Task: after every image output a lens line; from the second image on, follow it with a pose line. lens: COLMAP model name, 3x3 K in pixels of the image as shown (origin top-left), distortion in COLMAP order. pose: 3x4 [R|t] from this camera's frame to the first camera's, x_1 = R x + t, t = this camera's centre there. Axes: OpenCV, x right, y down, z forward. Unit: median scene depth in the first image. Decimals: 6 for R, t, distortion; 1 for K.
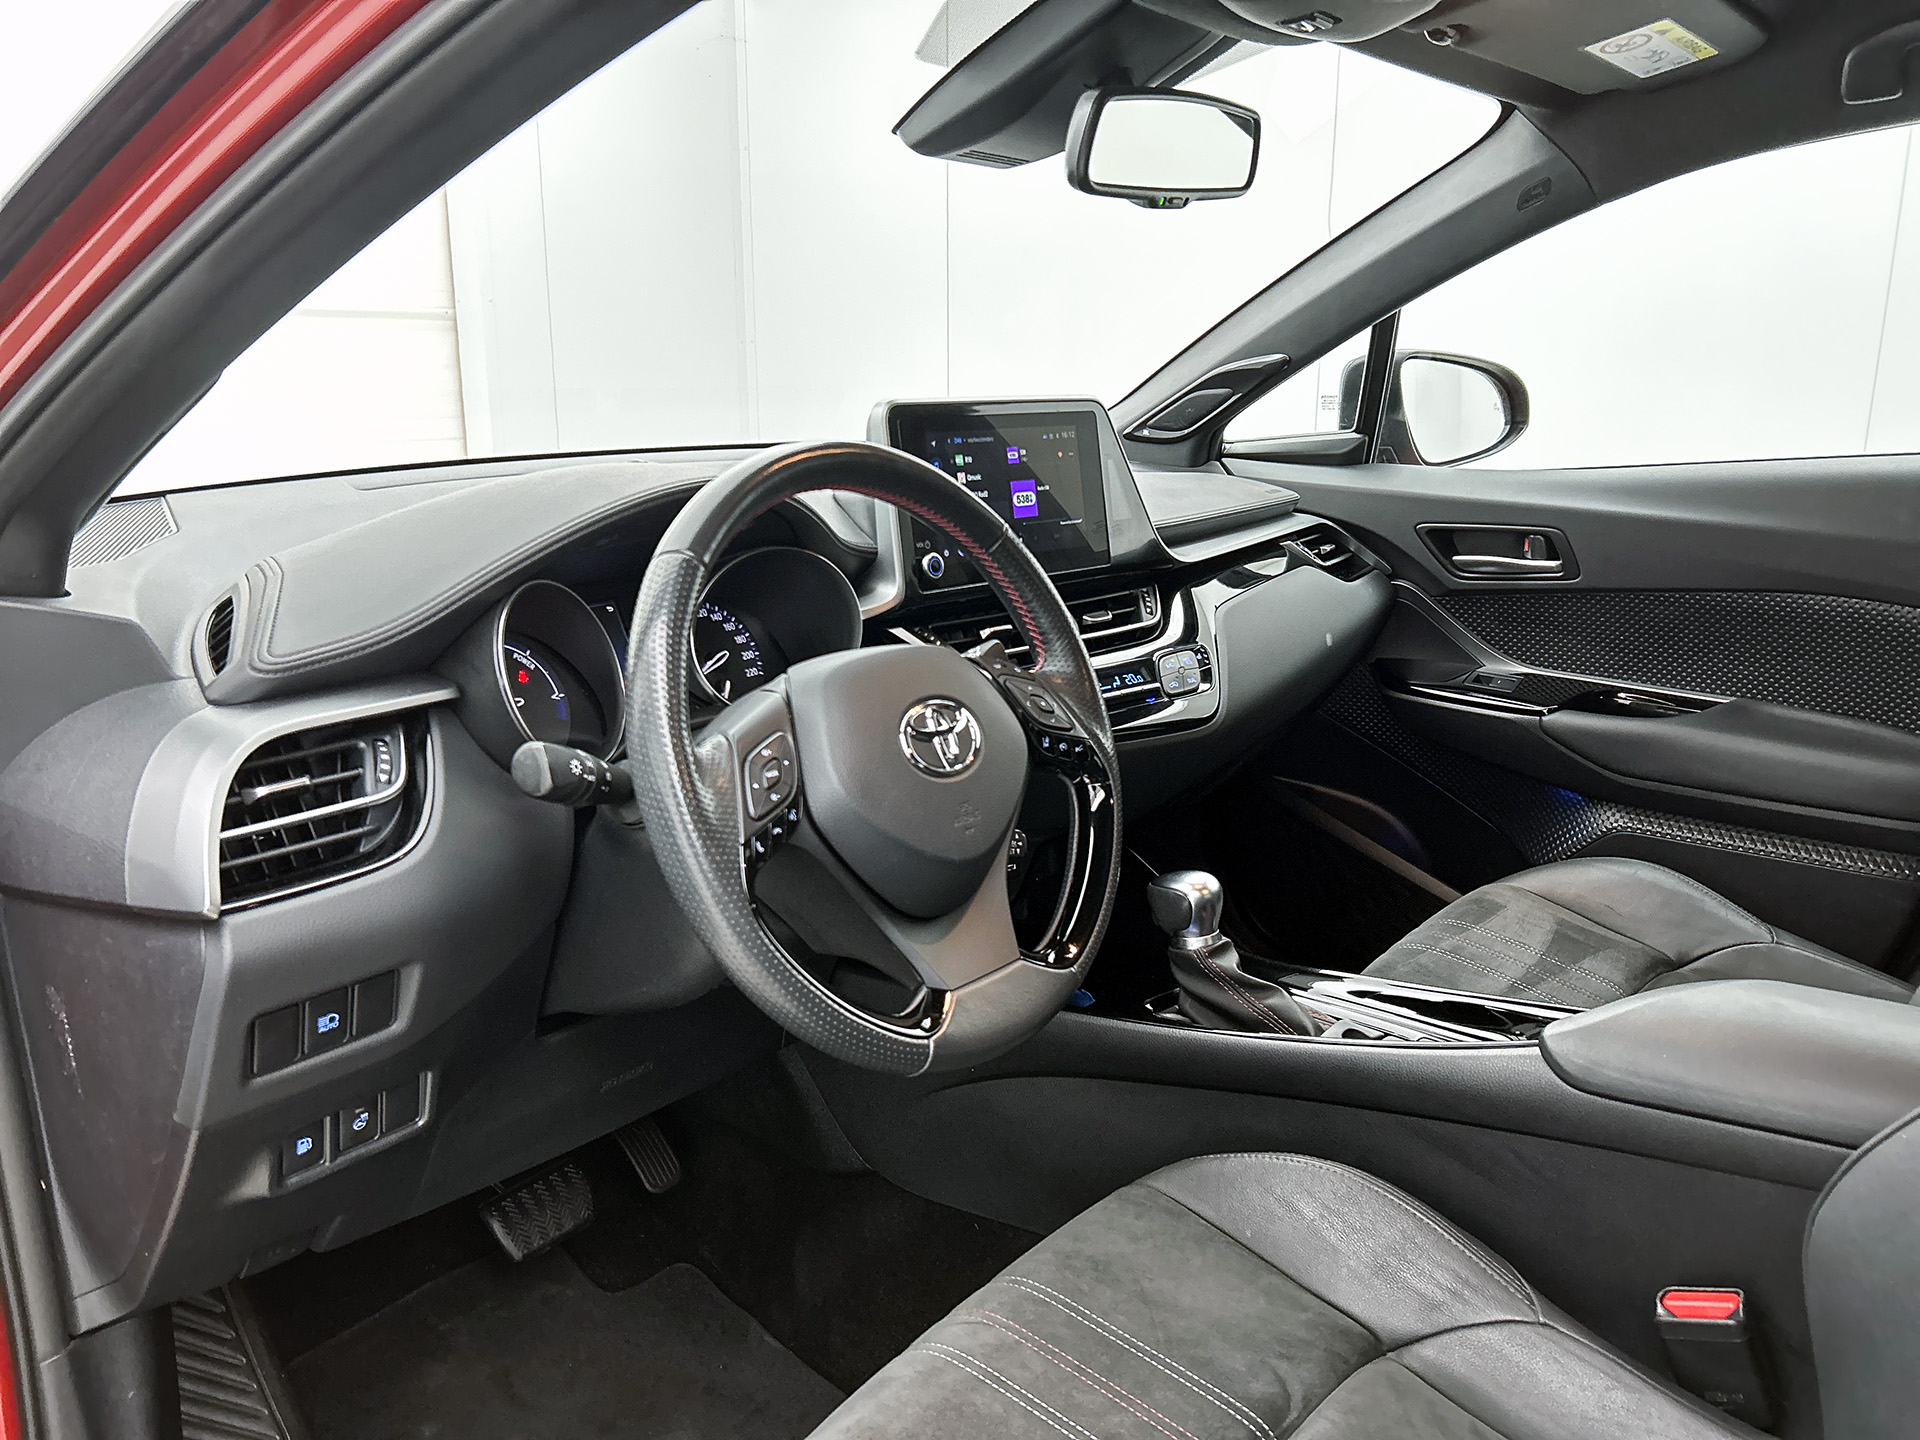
lens RADIAL K [[1421.7, 0, 979.9], [0, 1421.7, 727.4], [0, 0, 1]] dist [0.024312, -0.014348]
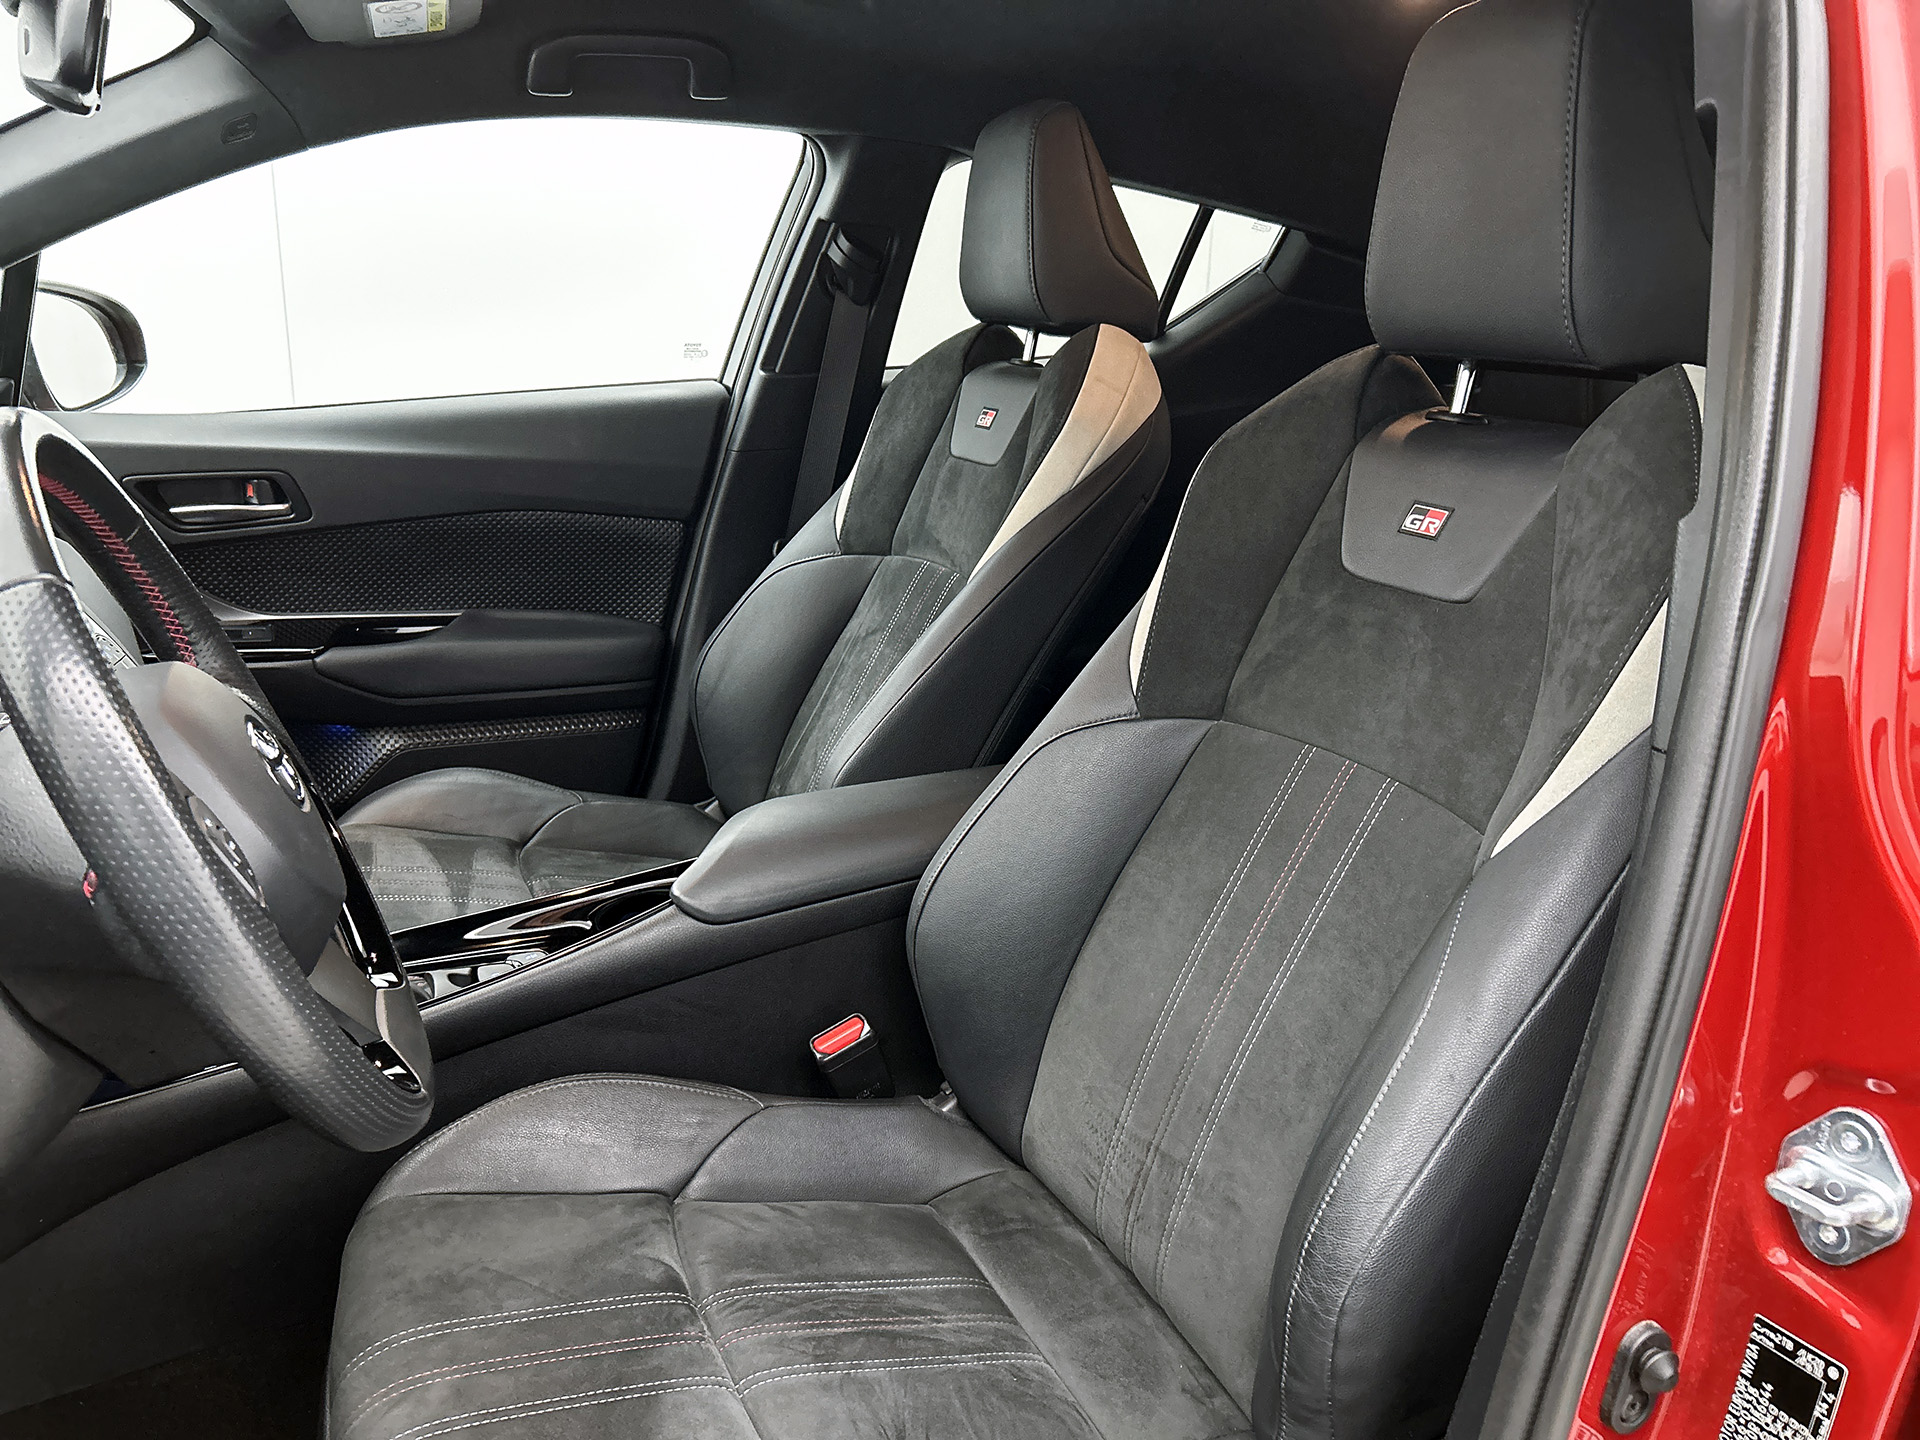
lens RADIAL K [[1421.7, 0, 960.8], [0, 1421.7, 718.9], [0, 0, 1]] dist [0.024312, -0.014348]
pose [[0.463350, -0.222068, 0.857900, -0.277465], [0.186341, 0.970864, 0.150667, -0.034282], [-0.866363, 0.090050, 0.491230, 0.118750]]
